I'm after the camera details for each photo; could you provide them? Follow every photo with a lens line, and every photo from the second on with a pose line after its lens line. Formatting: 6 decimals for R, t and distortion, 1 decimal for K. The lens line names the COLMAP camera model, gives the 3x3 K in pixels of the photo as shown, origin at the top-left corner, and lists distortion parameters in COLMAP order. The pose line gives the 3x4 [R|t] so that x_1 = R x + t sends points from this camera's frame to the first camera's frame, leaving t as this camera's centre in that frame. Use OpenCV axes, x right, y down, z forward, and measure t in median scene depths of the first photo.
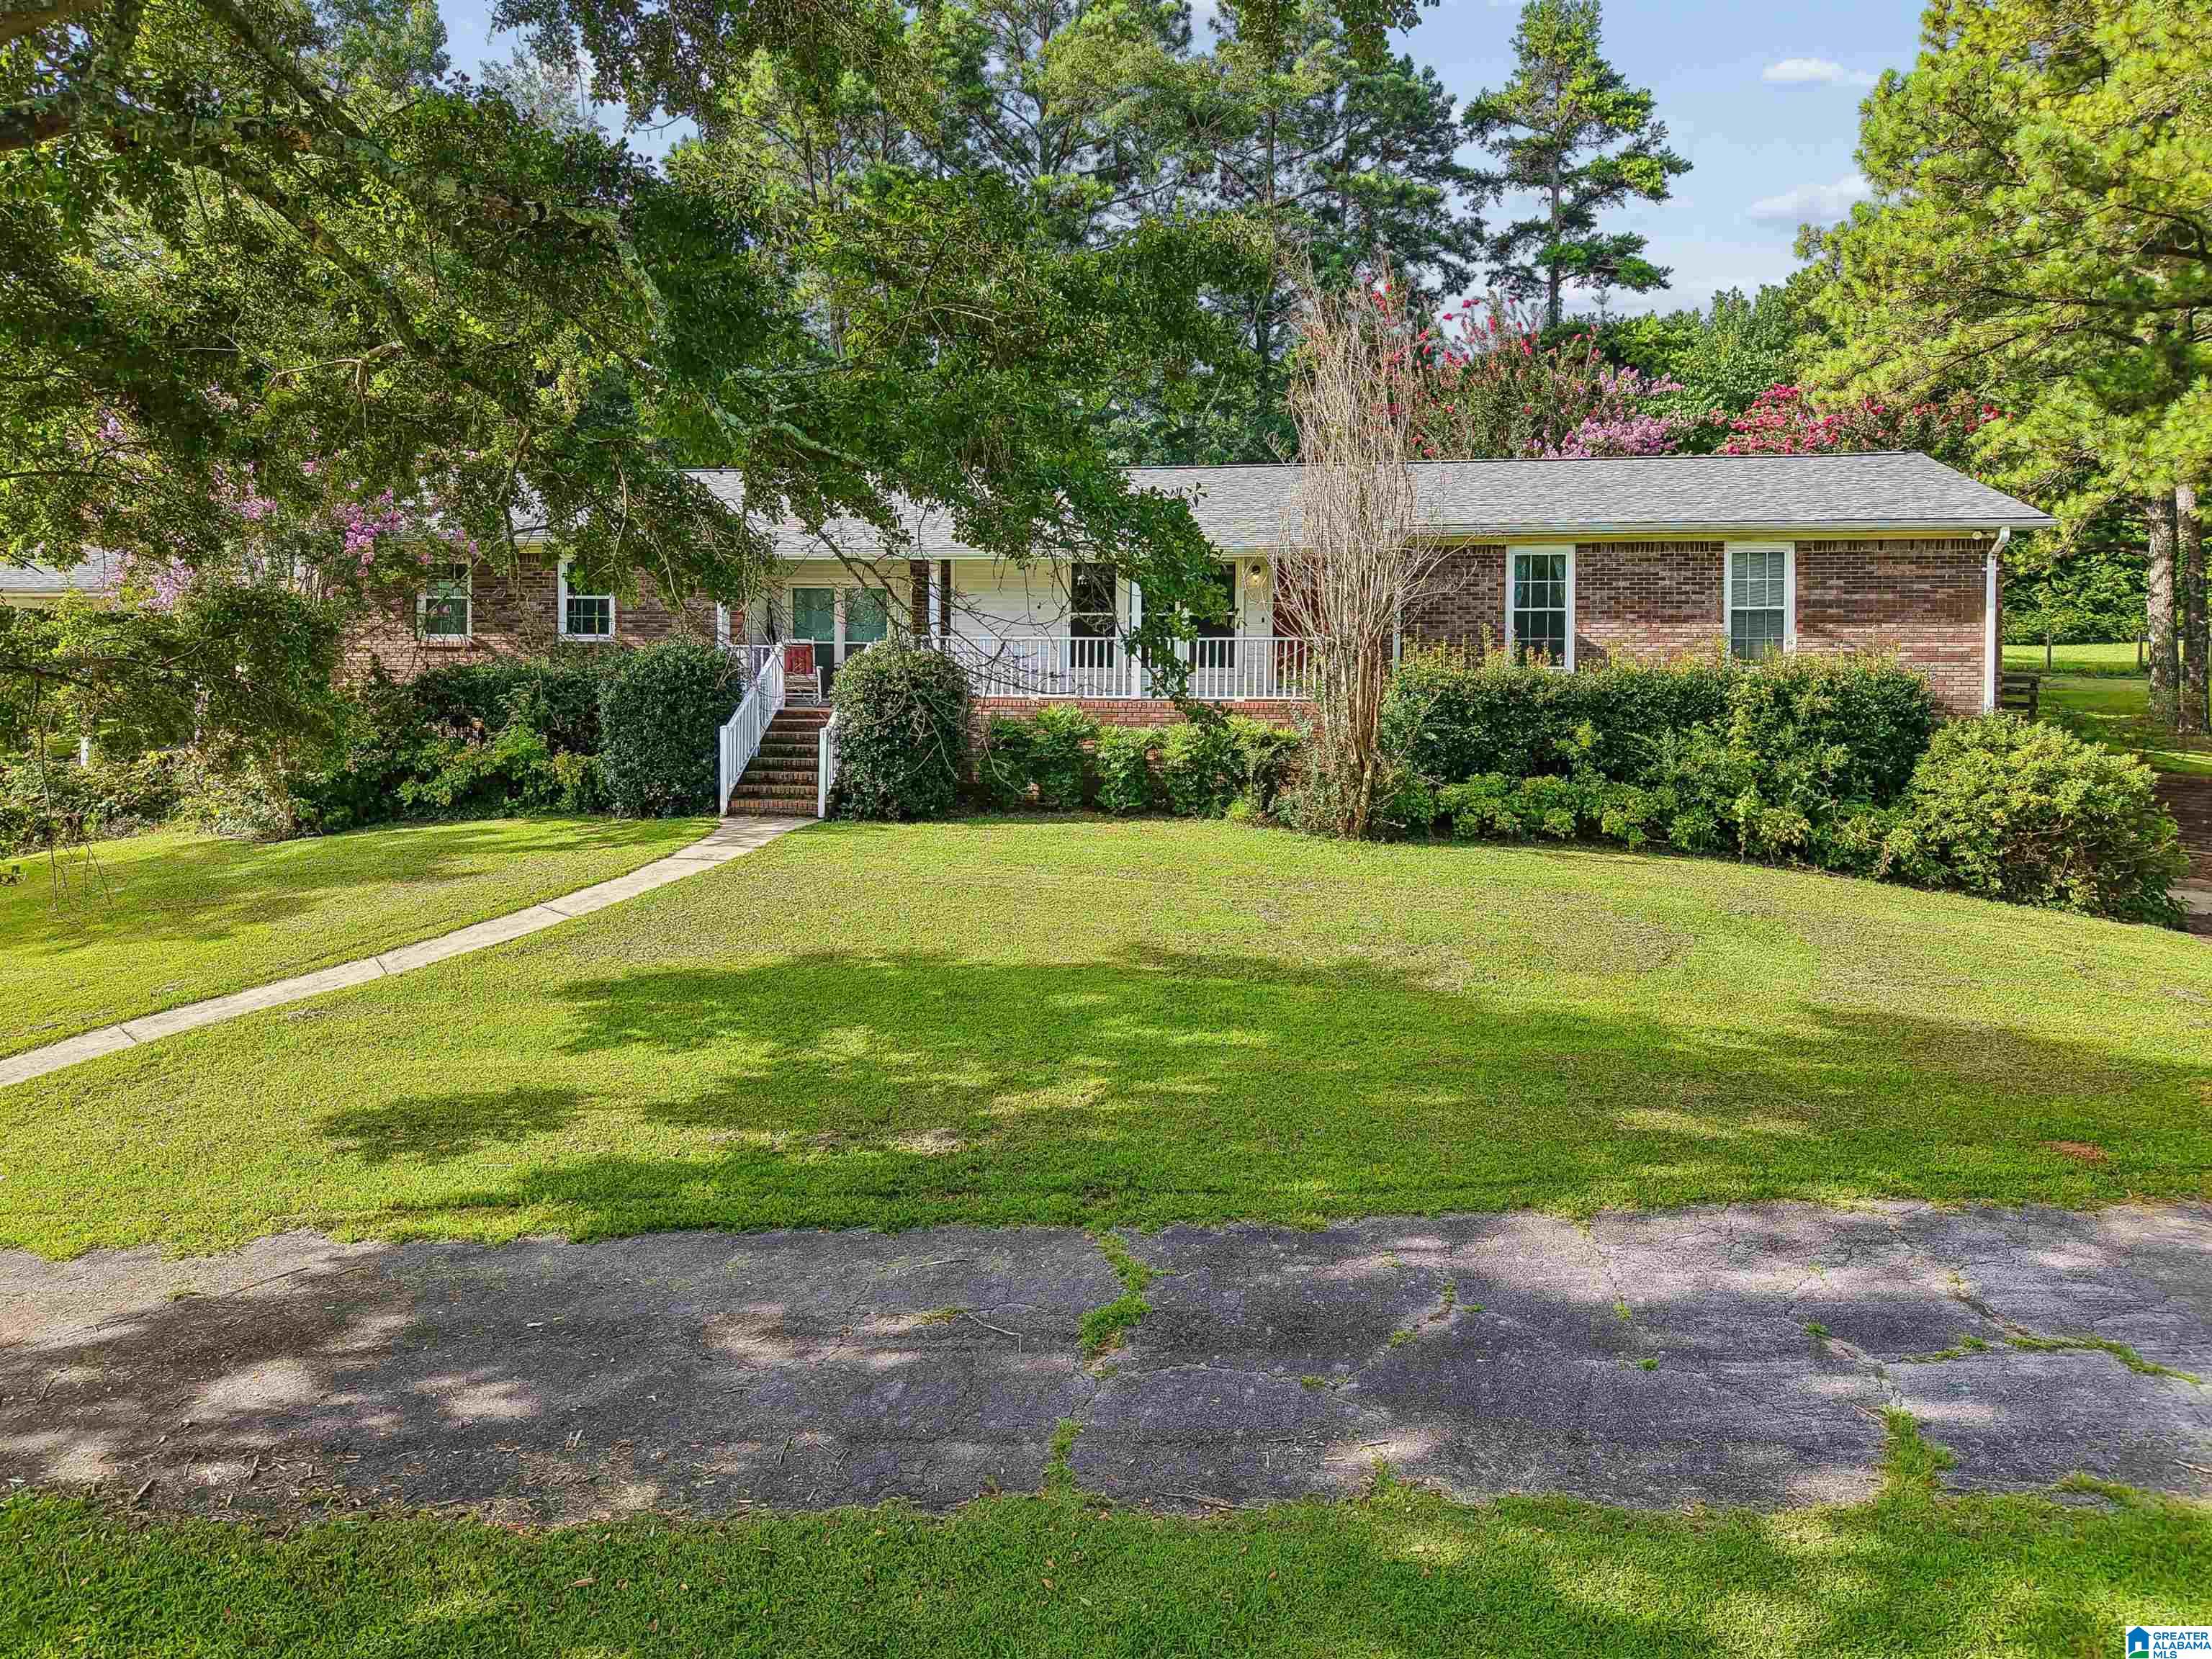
lens RADIAL K [[1549.9, 0, 1102.6], [0, 1549.9, 828.2], [0, 0, 1]] dist [0.018954, -0.017730]
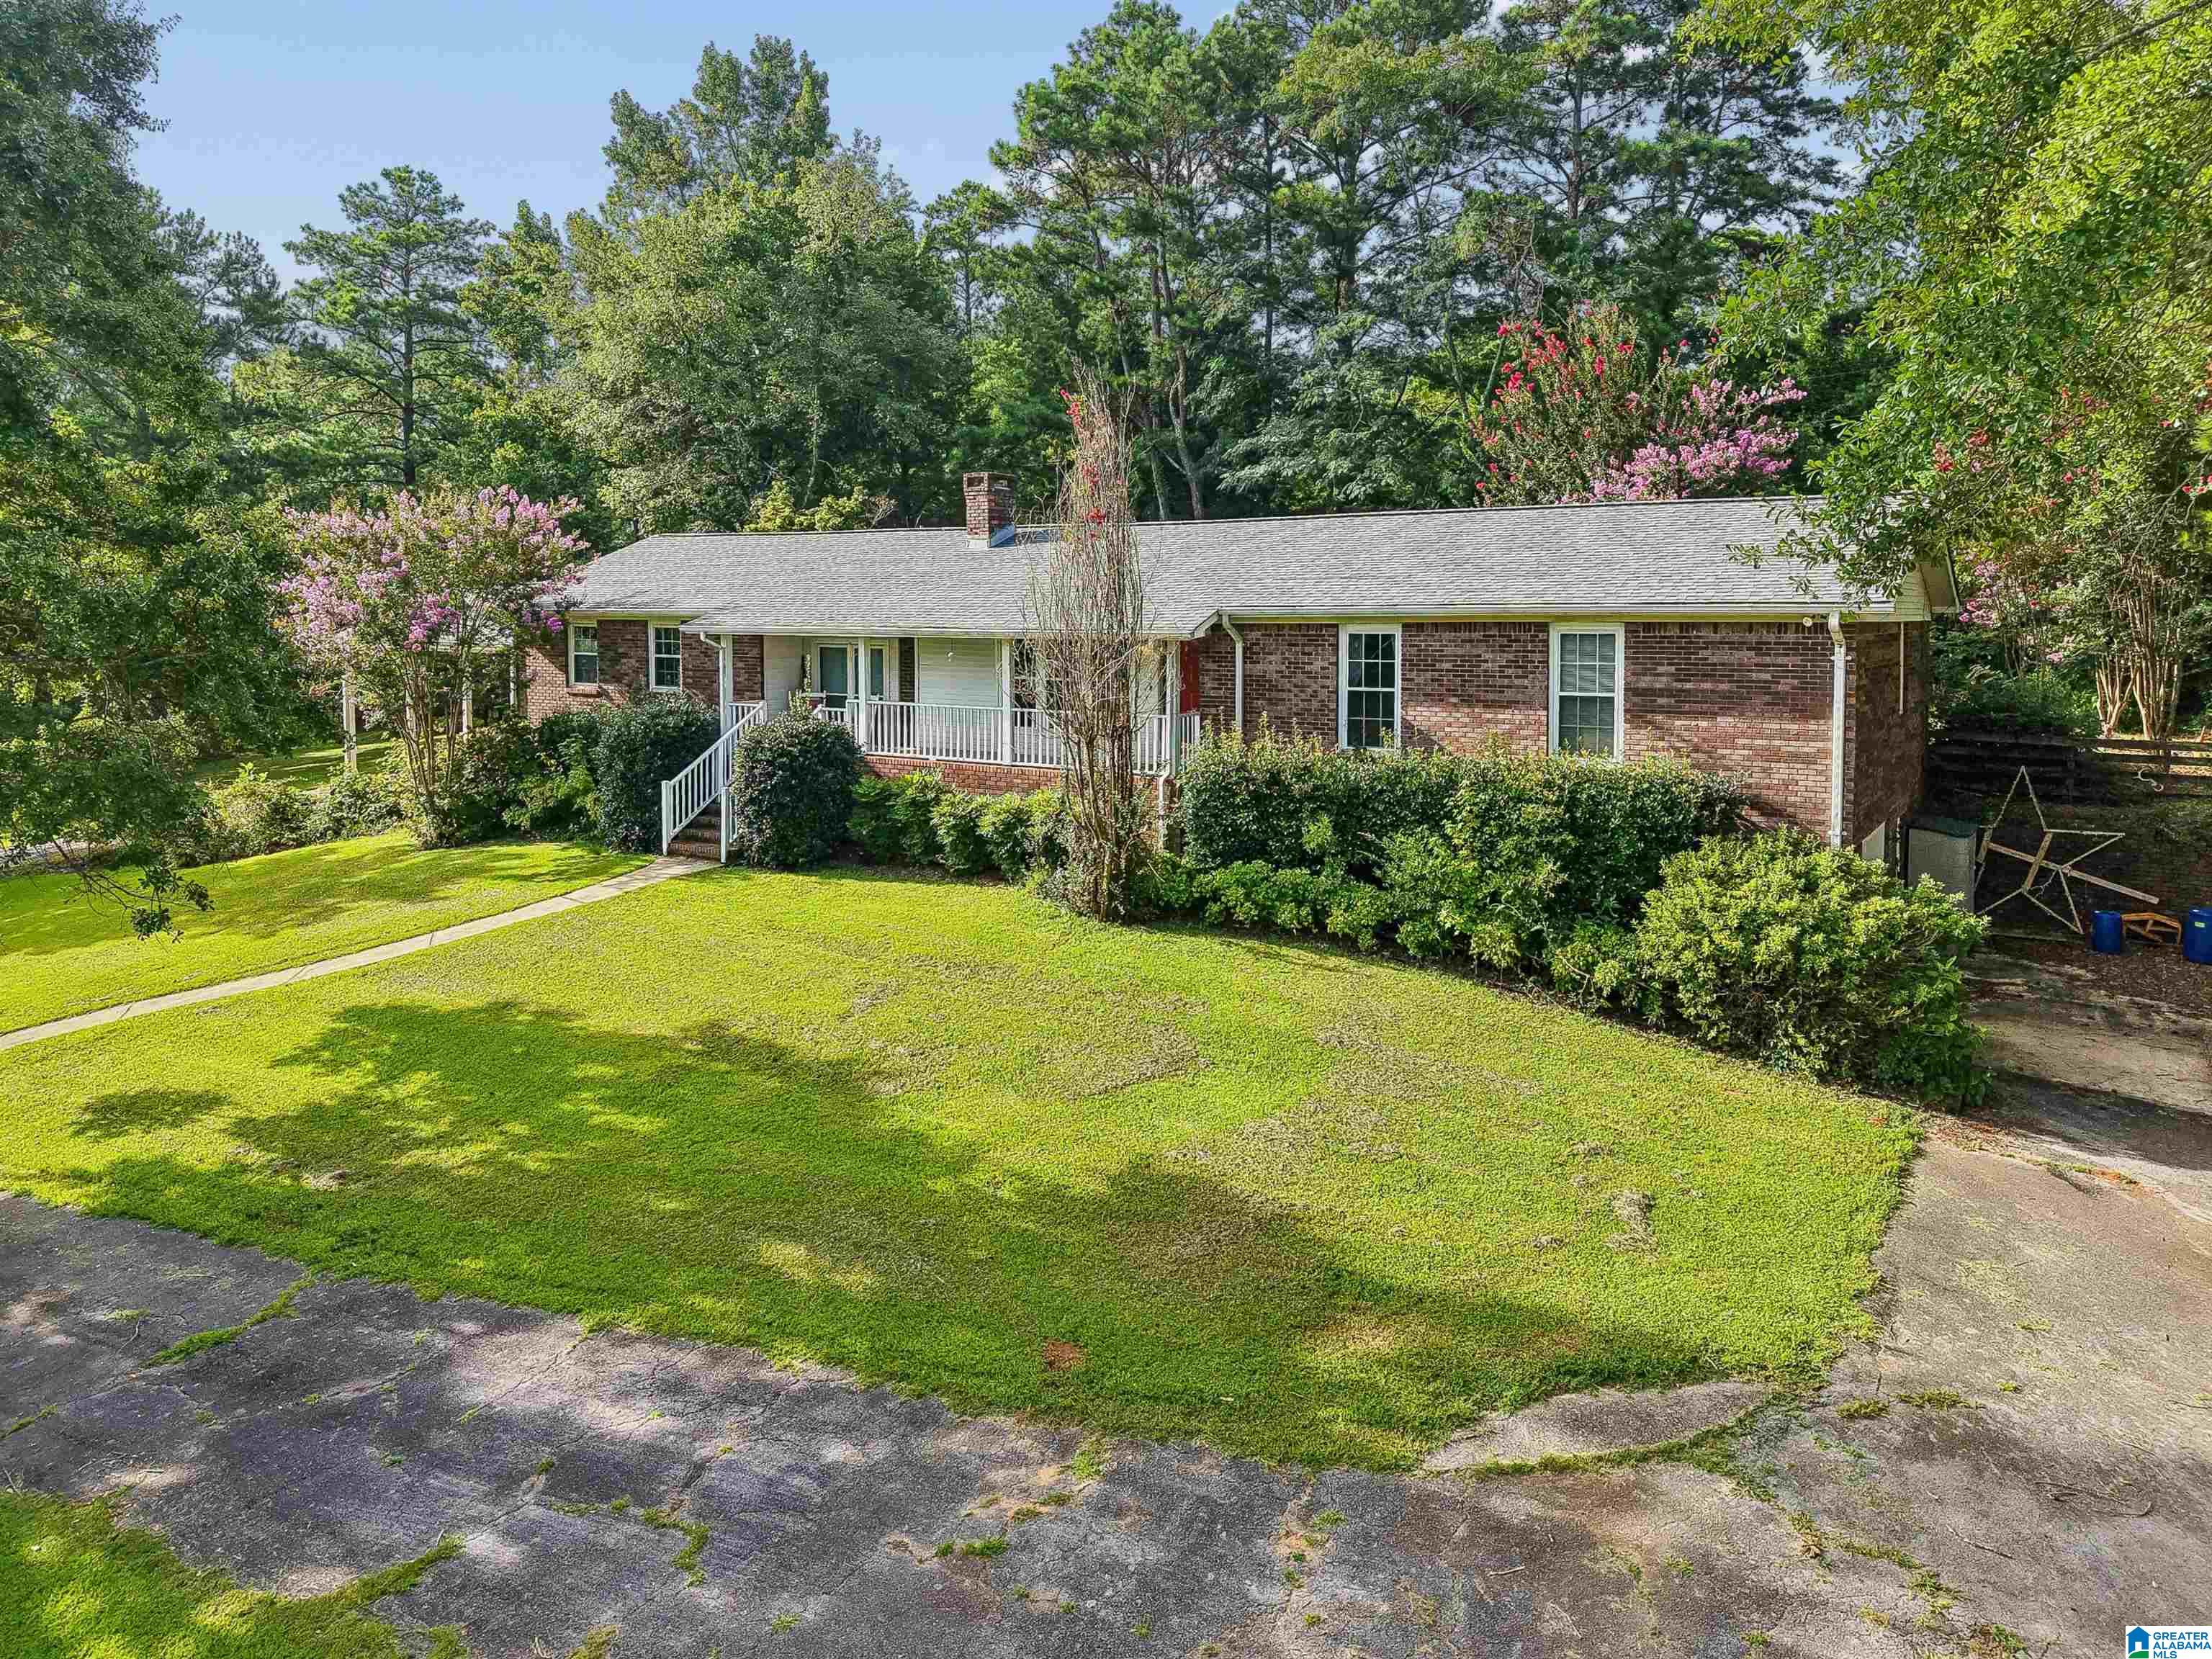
lens RADIAL K [[1549.9, 0, 1105.3], [0, 1549.9, 826.4], [0, 0, 1]] dist [0.018954, -0.017730]
pose [[0.904946, 0.053719, -0.422123, 0.569594], [-0.034859, 0.998024, 0.052278, -0.104612], [0.424097, -0.032593, 0.905030, 0.050466]]
